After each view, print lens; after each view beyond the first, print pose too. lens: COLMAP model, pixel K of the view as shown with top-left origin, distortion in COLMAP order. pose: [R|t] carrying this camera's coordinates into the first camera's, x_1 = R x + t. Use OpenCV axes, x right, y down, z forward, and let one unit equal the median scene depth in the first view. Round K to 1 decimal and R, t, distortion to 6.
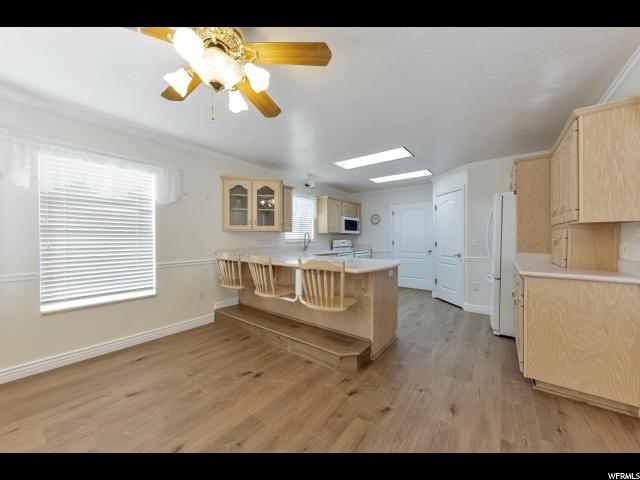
lens RADIAL K [[237.5, 0, 320.5], [0, 237.5, 240.3], [0, 0, 1]] dist [-0.002082, -0.000172]
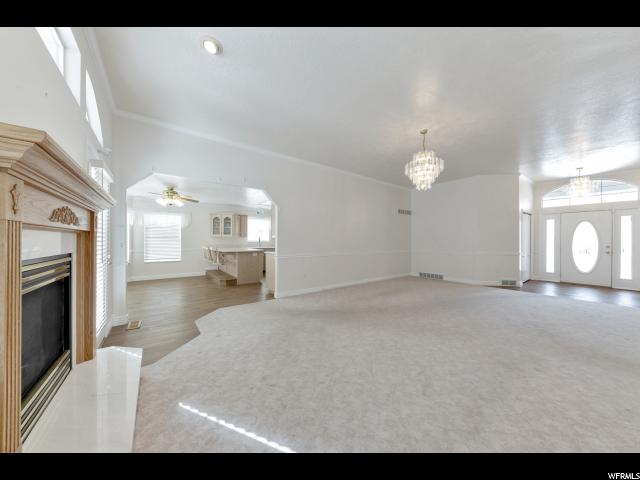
lens RADIAL K [[220.4, 0, 321.8], [0, 220.4, 239.9], [0, 0, 1]] dist [0.005958, -0.000065]
pose [[0.961917, 0.003833, -0.273315, 1.568162], [-0.006675, 0.999933, -0.009469, 0.004238], [0.273261, 0.010932, 0.961878, -0.996881]]
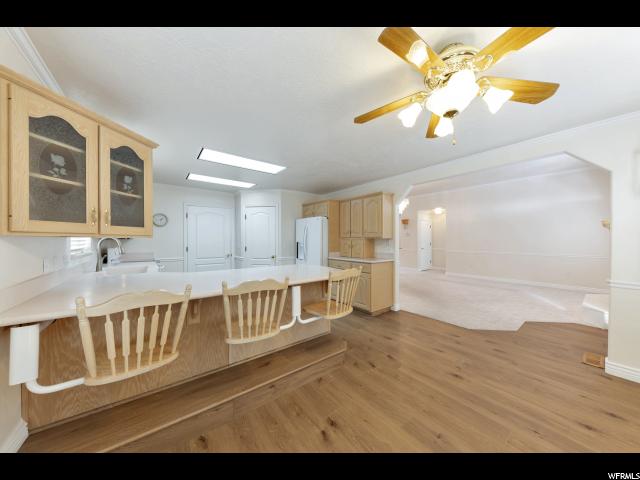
lens RADIAL K [[220.4, 0, 322.2], [0, 220.4, 240.0], [0, 0, 1]] dist [0.005958, -0.000065]
pose [[0.249886, -0.001994, 0.968273, -0.750651], [0.007435, 0.999972, 0.000141, -0.039802], [-0.968247, 0.007164, 0.249894, 0.634822]]
